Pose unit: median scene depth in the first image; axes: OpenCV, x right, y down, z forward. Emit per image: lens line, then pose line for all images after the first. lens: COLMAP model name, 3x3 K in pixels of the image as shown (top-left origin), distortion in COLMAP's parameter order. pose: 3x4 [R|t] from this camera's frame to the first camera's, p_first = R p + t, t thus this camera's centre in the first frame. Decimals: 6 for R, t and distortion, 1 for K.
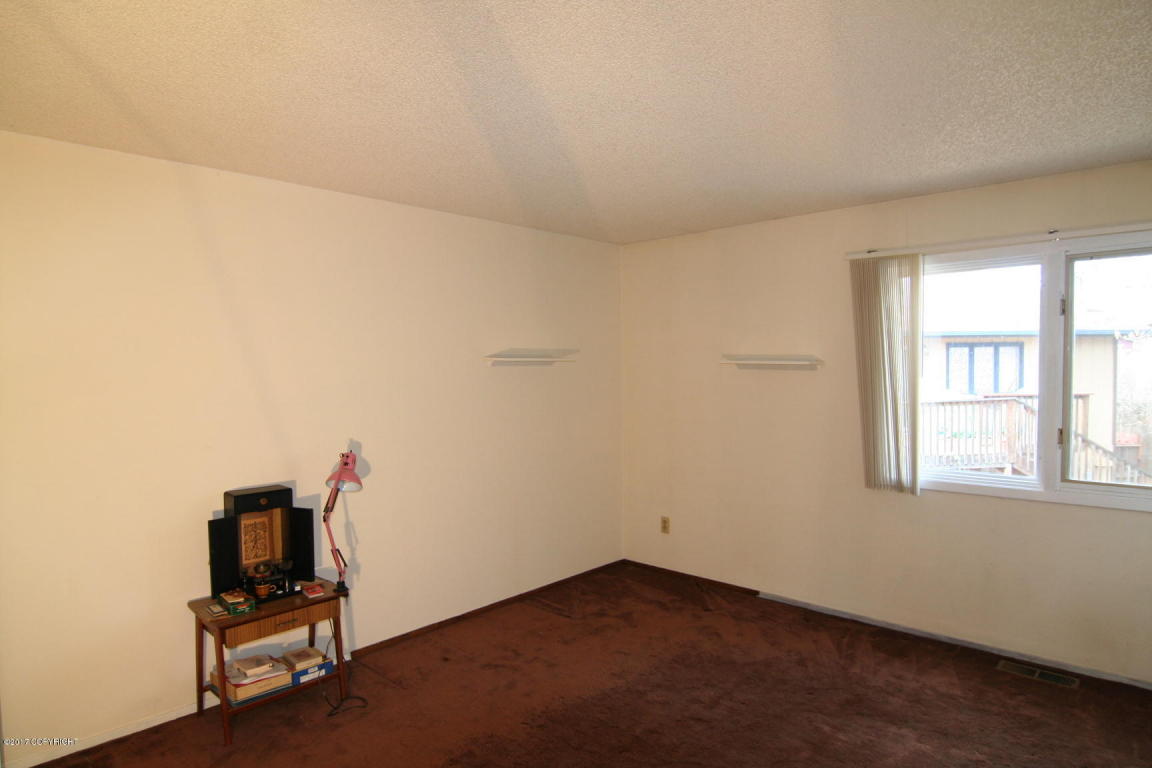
lens RADIAL K [[657.2, 0, 569.5], [0, 657.2, 392.7], [0, 0, 1]] dist [-0.009025, -0.009556]
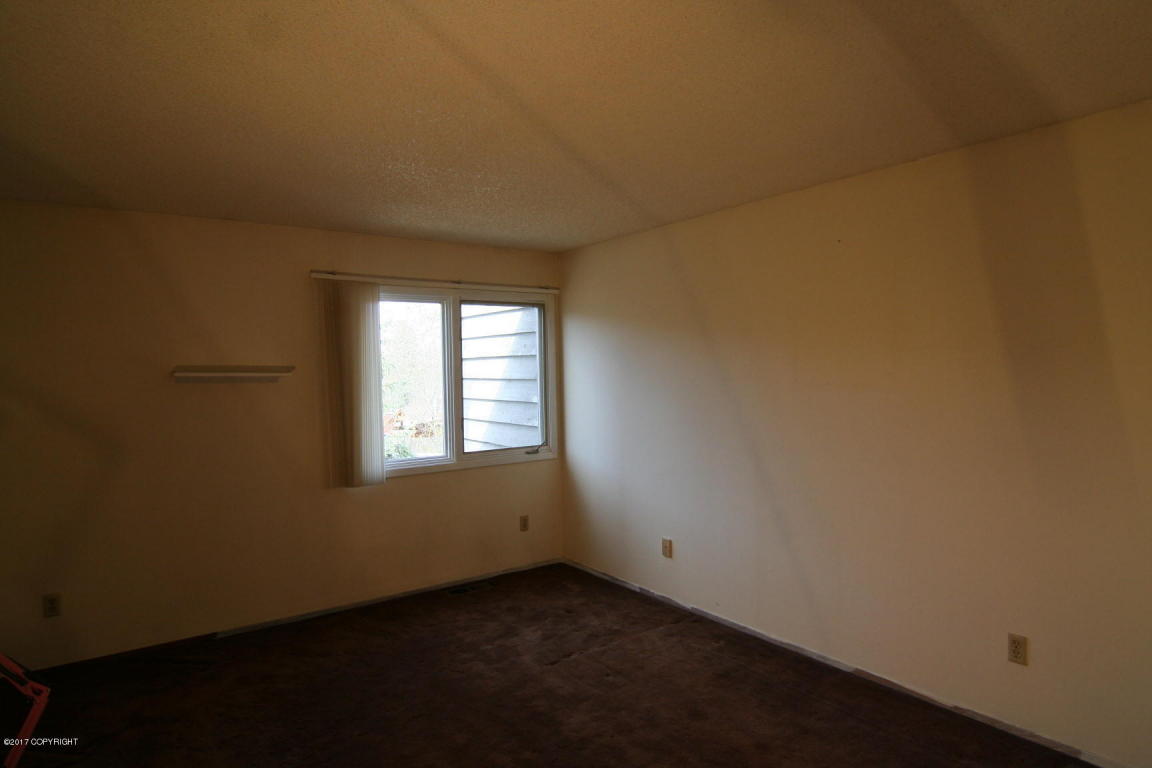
lens RADIAL K [[657.2, 0, 569.5], [0, 657.2, 392.7], [0, 0, 1]] dist [-0.009025, -0.009556]
pose [[0.214085, -0.042286, 0.975899, -0.585552], [0.046984, 0.998352, 0.032951, -0.036553], [-0.975684, 0.038797, 0.215719, 0.416439]]
